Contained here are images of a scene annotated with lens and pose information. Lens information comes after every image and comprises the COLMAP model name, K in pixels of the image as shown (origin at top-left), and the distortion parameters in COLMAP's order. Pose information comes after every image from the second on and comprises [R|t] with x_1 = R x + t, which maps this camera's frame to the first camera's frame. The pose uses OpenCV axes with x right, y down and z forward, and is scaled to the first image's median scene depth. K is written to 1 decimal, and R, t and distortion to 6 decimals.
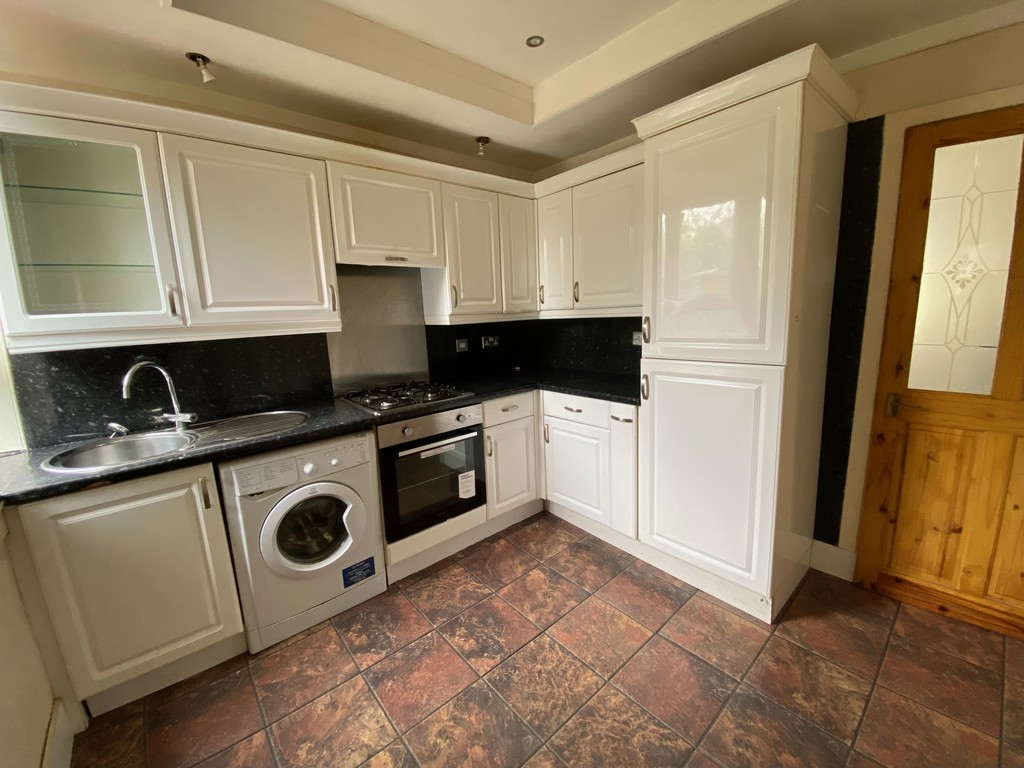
lens RADIAL K [[425.9, 0, 513.5], [0, 425.9, 374.9], [0, 0, 1]] dist [0.053436, -0.033716]
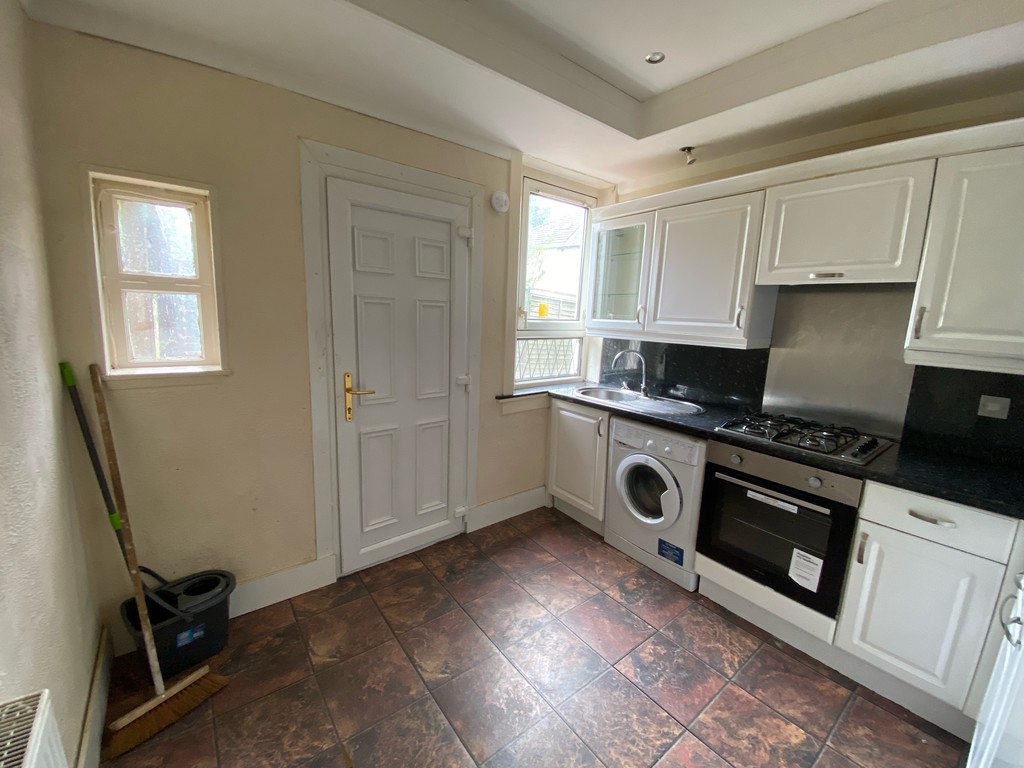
lens RADIAL K [[416.3, 0, 507.9], [0, 416.3, 380.4], [0, 0, 1]] dist [0.029728, -0.016513]
pose [[-0.052124, 0.193479, -0.979719, 0.688589], [-0.208731, 0.957273, 0.200151, -0.120877], [0.976583, 0.214931, -0.009512, 0.491902]]
